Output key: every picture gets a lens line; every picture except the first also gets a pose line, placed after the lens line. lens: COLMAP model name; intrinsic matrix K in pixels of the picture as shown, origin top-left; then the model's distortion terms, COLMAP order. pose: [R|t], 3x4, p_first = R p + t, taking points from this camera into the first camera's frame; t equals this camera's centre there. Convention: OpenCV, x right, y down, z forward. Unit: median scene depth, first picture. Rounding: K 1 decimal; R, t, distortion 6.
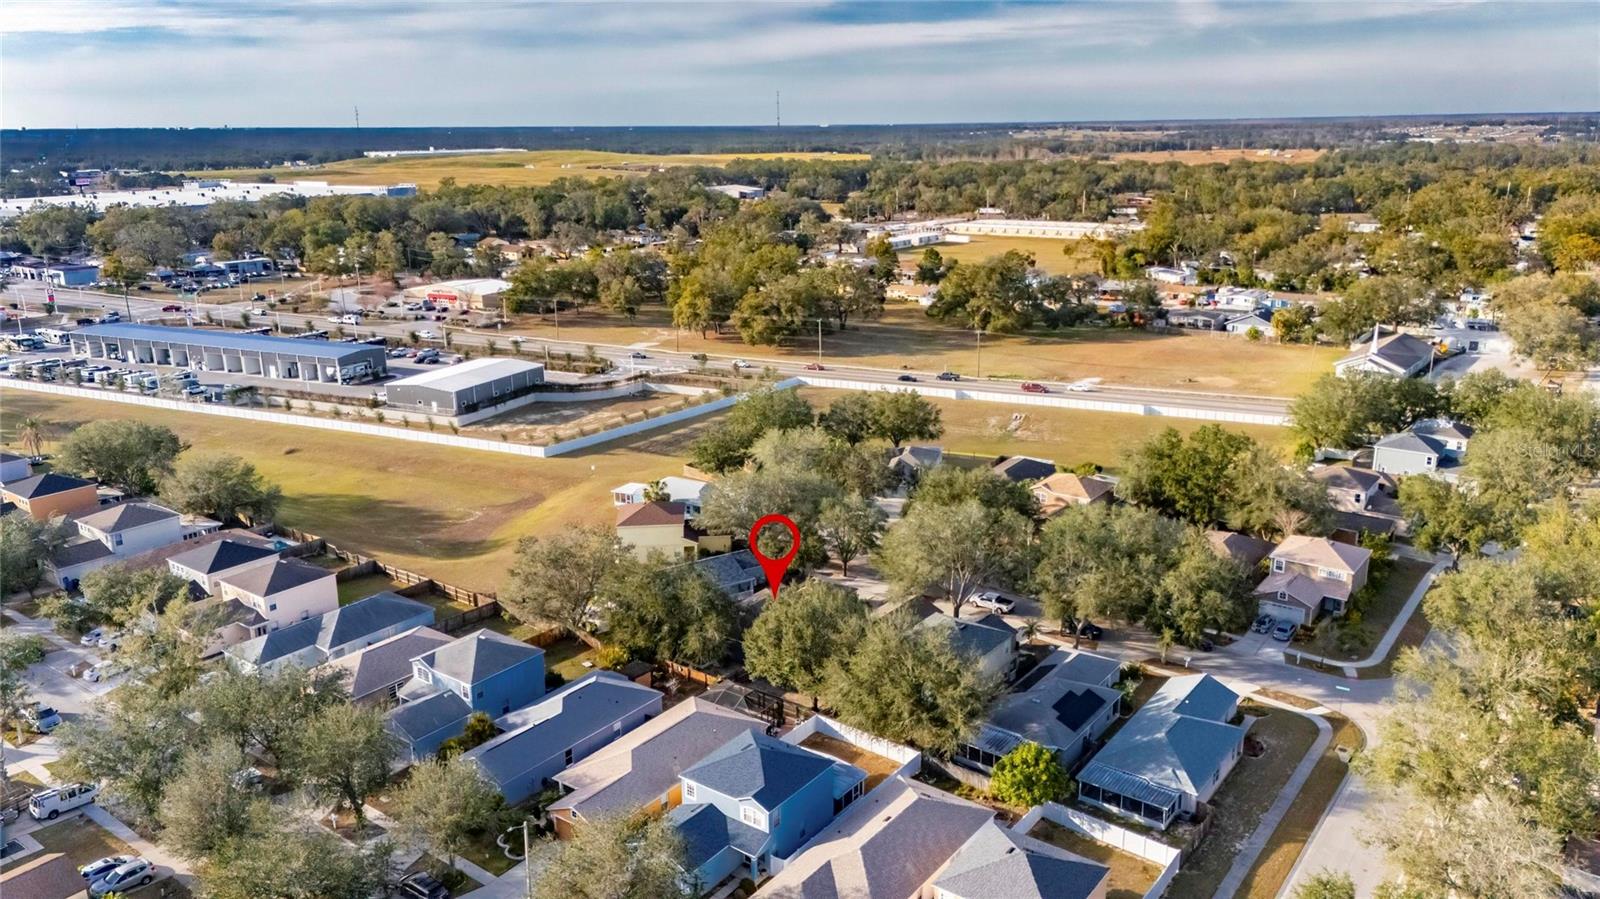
lens RADIAL K [[1180.5, 0, 808.8], [0, 1180.5, 441.1], [0, 0, 1]] dist [0.089549, -0.122689]
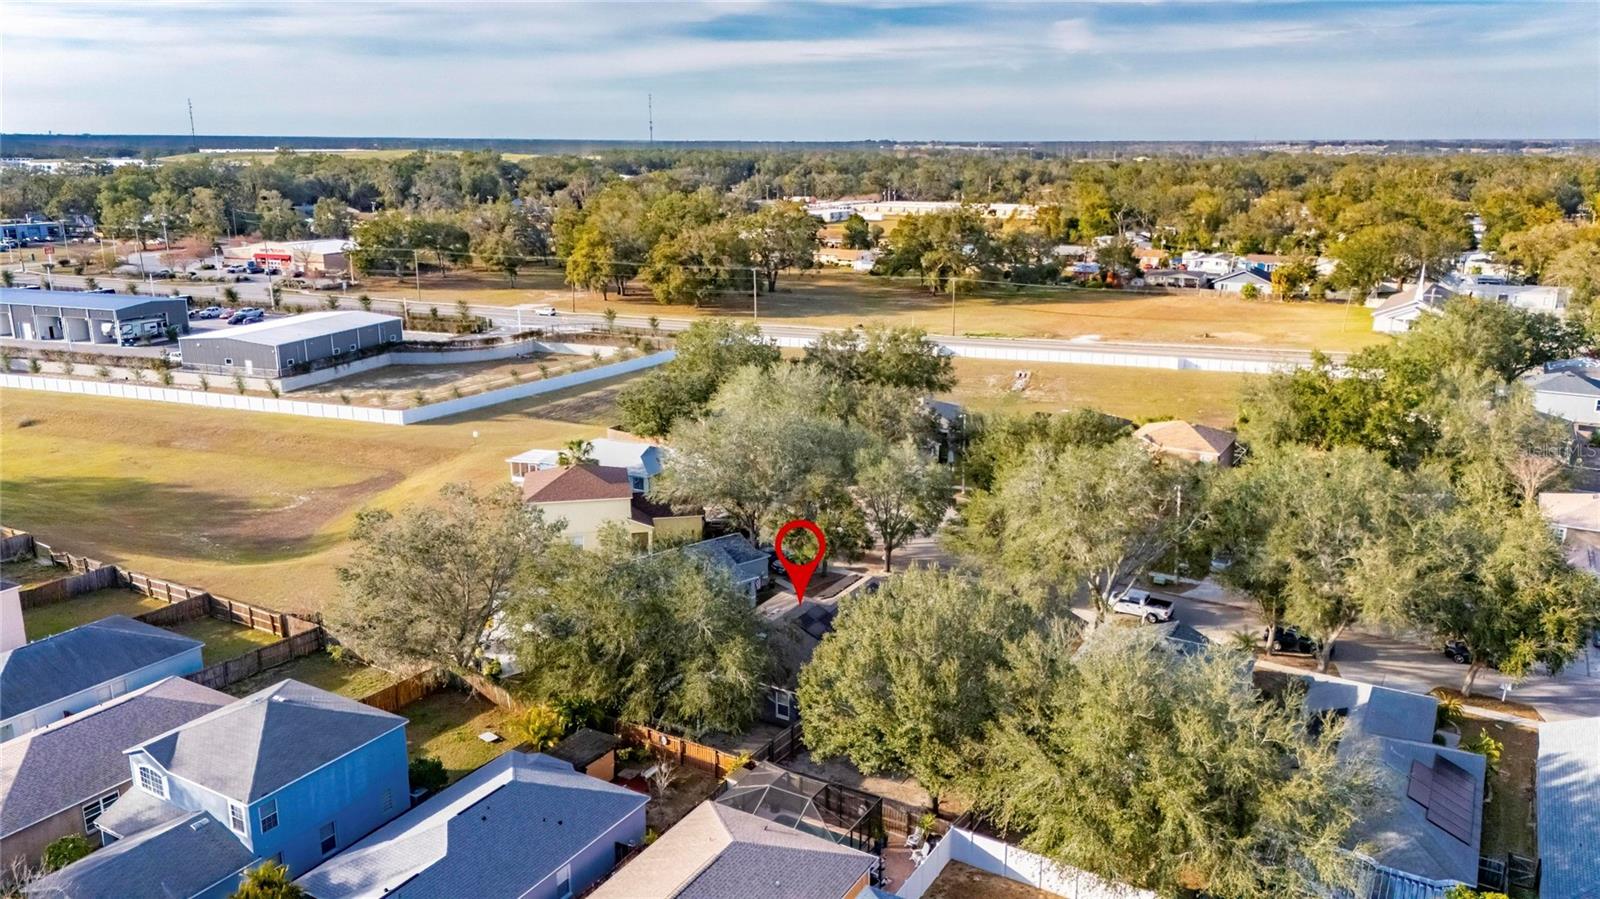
lens RADIAL K [[1172.2, 0, 807.0], [0, 1172.2, 450.0], [0, 0, 1]] dist [0.063314, -0.053527]
pose [[0.993993, -0.014568, 0.108468, -0.060310], [0.015399, 0.999858, -0.006832, 0.038165], [-0.108353, 0.008461, 0.994076, 0.273026]]
